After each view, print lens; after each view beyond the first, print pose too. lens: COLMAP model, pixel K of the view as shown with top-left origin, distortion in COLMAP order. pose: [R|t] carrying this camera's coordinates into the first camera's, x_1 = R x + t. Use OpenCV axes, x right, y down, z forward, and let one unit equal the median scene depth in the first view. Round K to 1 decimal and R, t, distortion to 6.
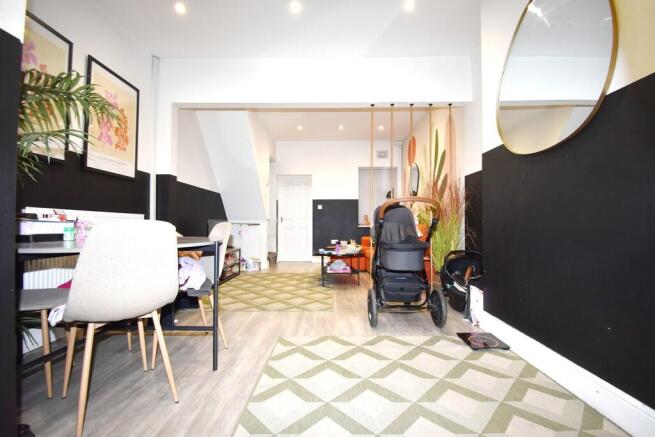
lens RADIAL K [[290.3, 0, 327.5], [0, 290.3, 218.5], [0, 0, 1]] dist [-0.055172, -0.000165]
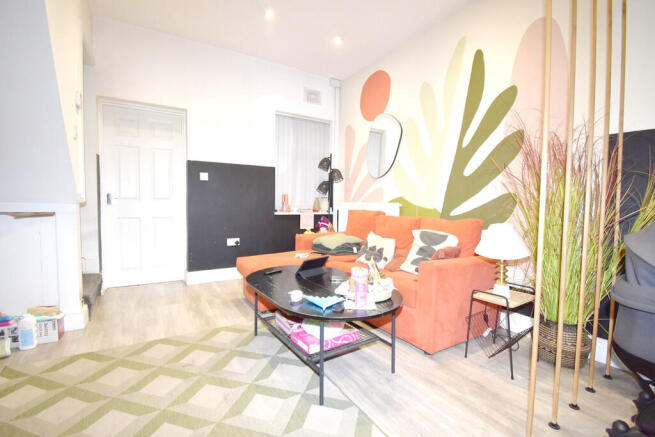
lens RADIAL K [[290.3, 0, 327.5], [0, 290.3, 218.5], [0, 0, 1]] dist [-0.055172, -0.000165]
pose [[0.843728, -0.011965, 0.536638, -0.112523], [-0.025173, 0.997770, 0.061825, -0.002234], [-0.536181, -0.065672, 0.841545, 0.455400]]
